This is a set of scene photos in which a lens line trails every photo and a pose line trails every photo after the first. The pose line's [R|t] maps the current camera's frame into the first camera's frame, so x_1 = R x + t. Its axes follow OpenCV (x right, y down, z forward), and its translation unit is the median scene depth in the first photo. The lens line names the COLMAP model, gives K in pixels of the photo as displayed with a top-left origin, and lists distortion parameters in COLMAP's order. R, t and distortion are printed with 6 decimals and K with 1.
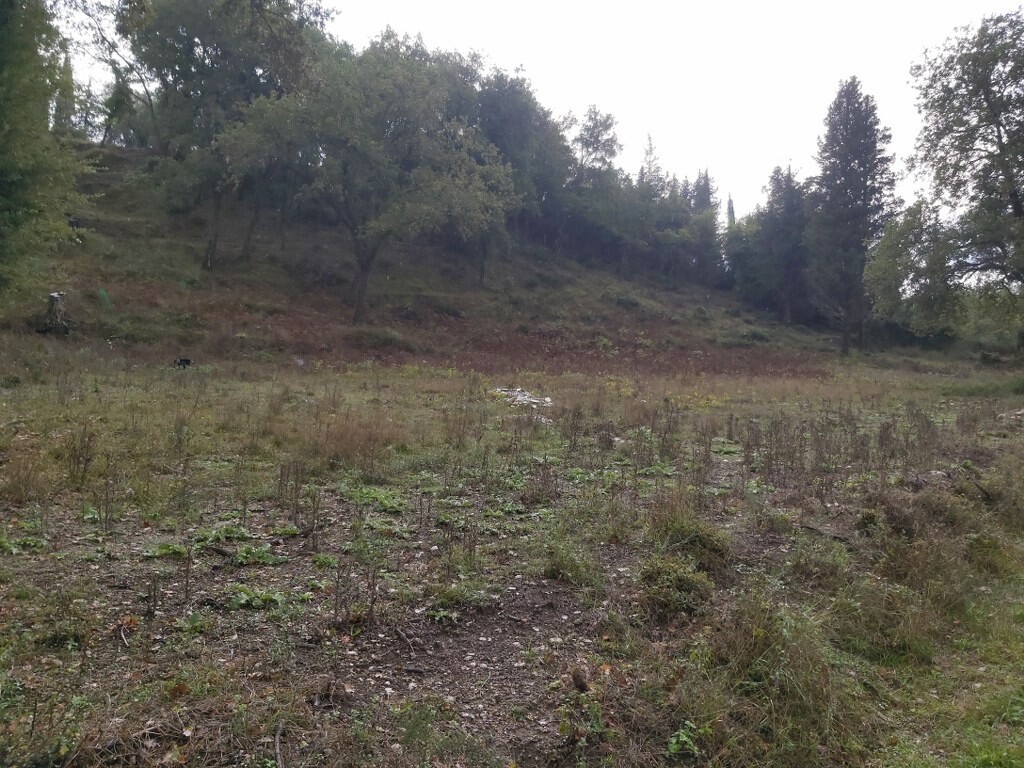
lens RADIAL K [[773.6, 0, 512.0], [0, 773.6, 384.0], [0, 0, 1]] dist [0.004660, -0.039776]
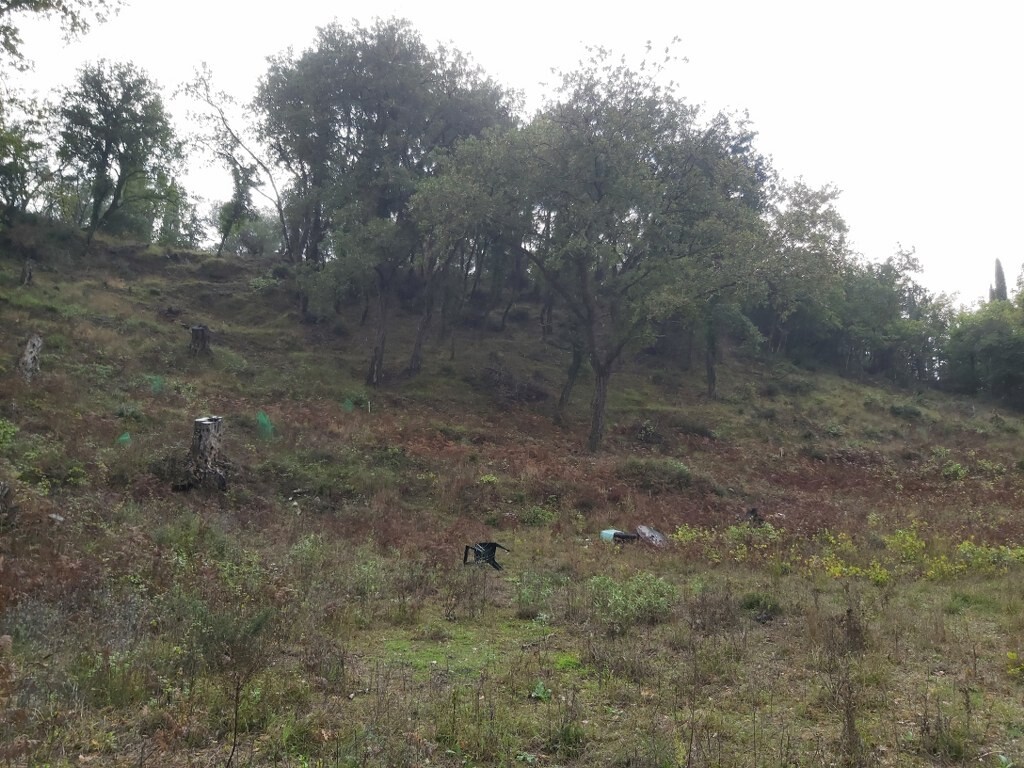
lens RADIAL K [[797.4, 0, 518.0], [0, 797.4, 373.2], [0, 0, 1]] dist [0.083487, -0.143817]
pose [[0.994687, -0.043566, -0.093268, -0.173302], [0.027145, 0.984969, -0.170586, -0.024350], [0.099298, 0.167148, 0.980919, 0.247283]]
